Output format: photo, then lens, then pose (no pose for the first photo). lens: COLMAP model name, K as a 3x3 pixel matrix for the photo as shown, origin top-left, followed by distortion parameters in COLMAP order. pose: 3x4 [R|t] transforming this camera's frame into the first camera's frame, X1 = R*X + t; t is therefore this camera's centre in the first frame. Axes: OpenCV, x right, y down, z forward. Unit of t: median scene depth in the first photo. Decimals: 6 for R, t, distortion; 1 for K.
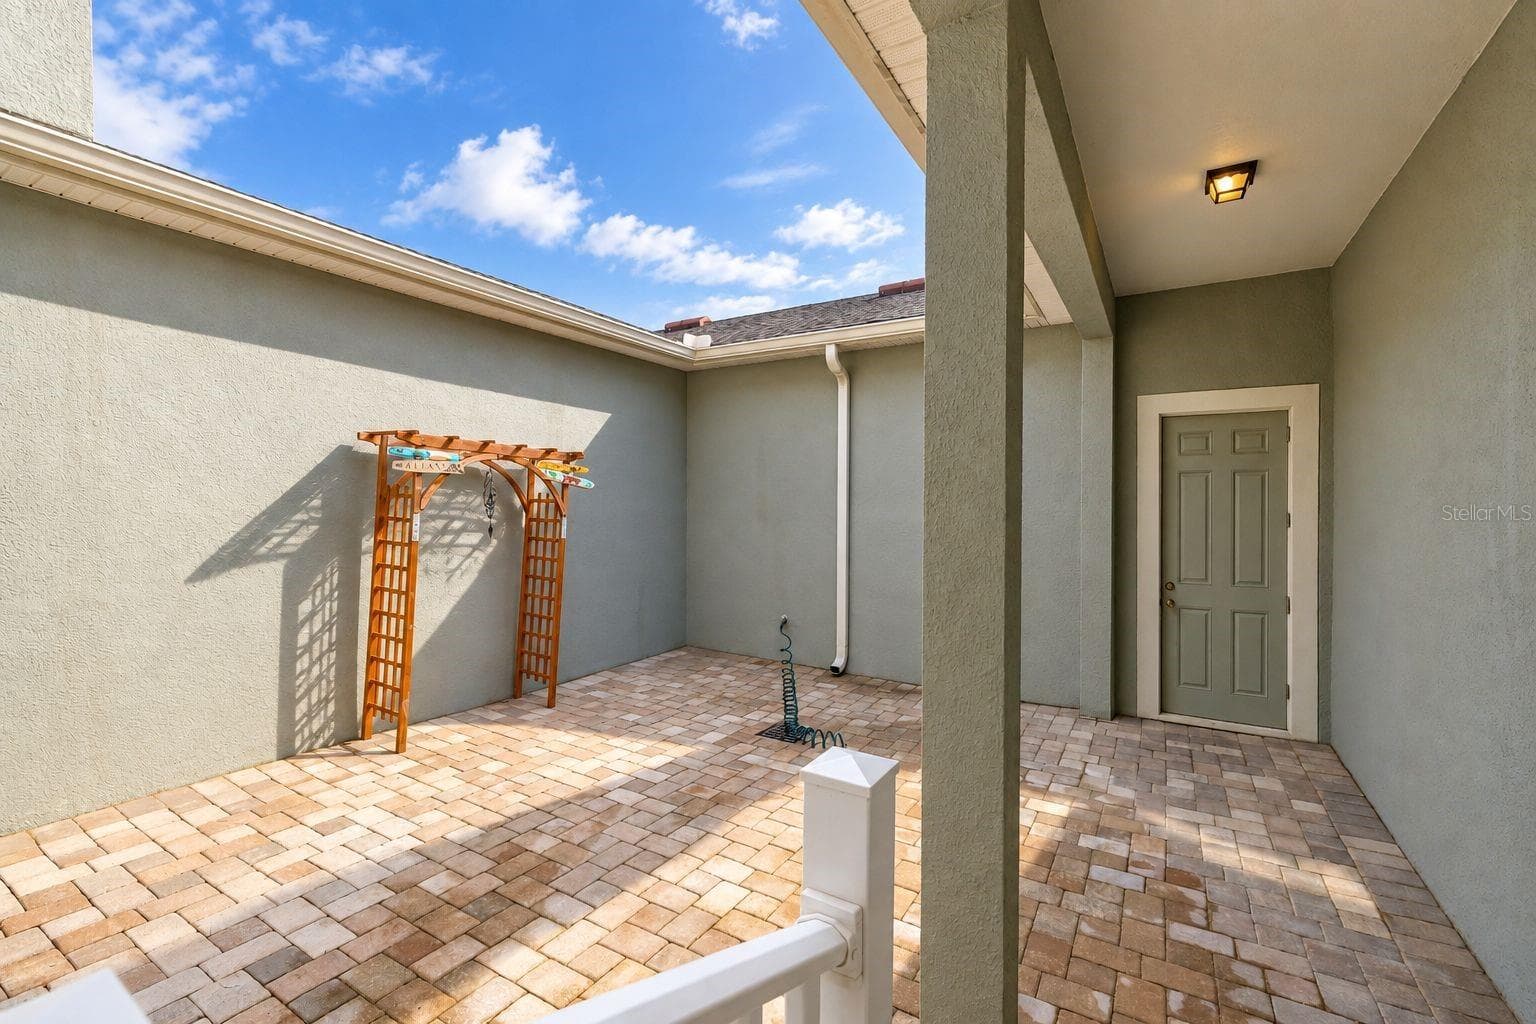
lens RADIAL K [[647.2, 0, 768.0], [0, 647.2, 512.0], [0, 0, 1]] dist [0.000236, -0.000032]
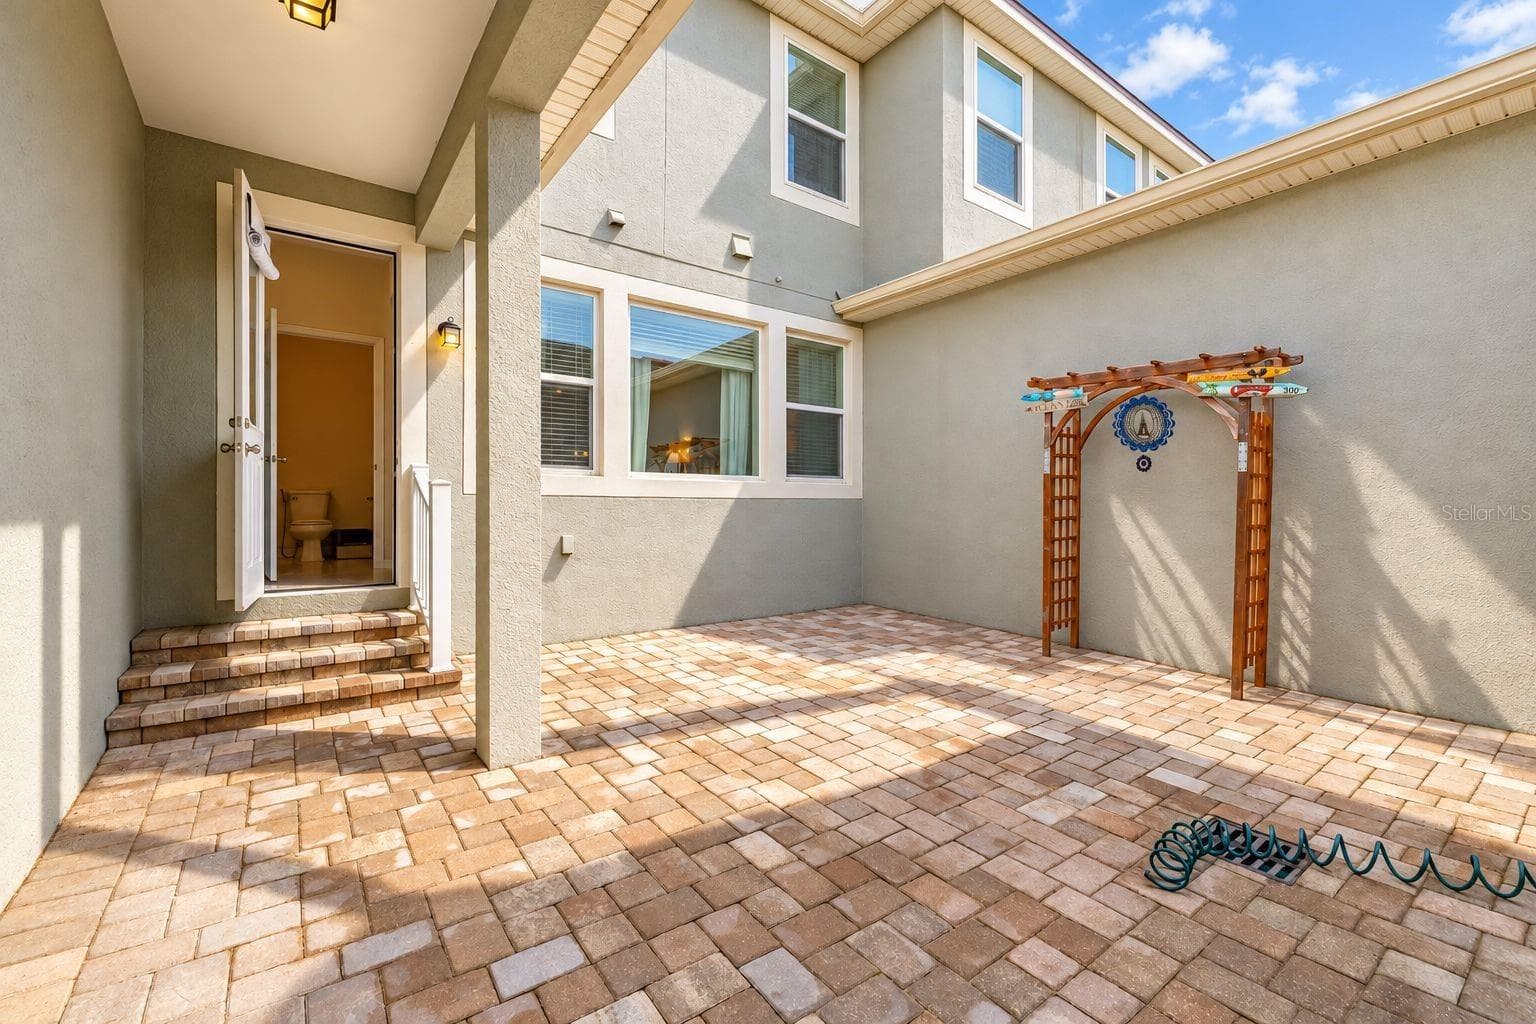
lens RADIAL K [[647.2, 0, 768.0], [0, 647.2, 512.0], [0, 0, 1]] dist [0.000236, -0.000032]
pose [[-0.379963, 0.000374, -0.925002, 0.901650], [-0.016664, 0.999835, 0.007249, 0.146835], [0.924852, 0.018168, -0.379894, 1.275345]]
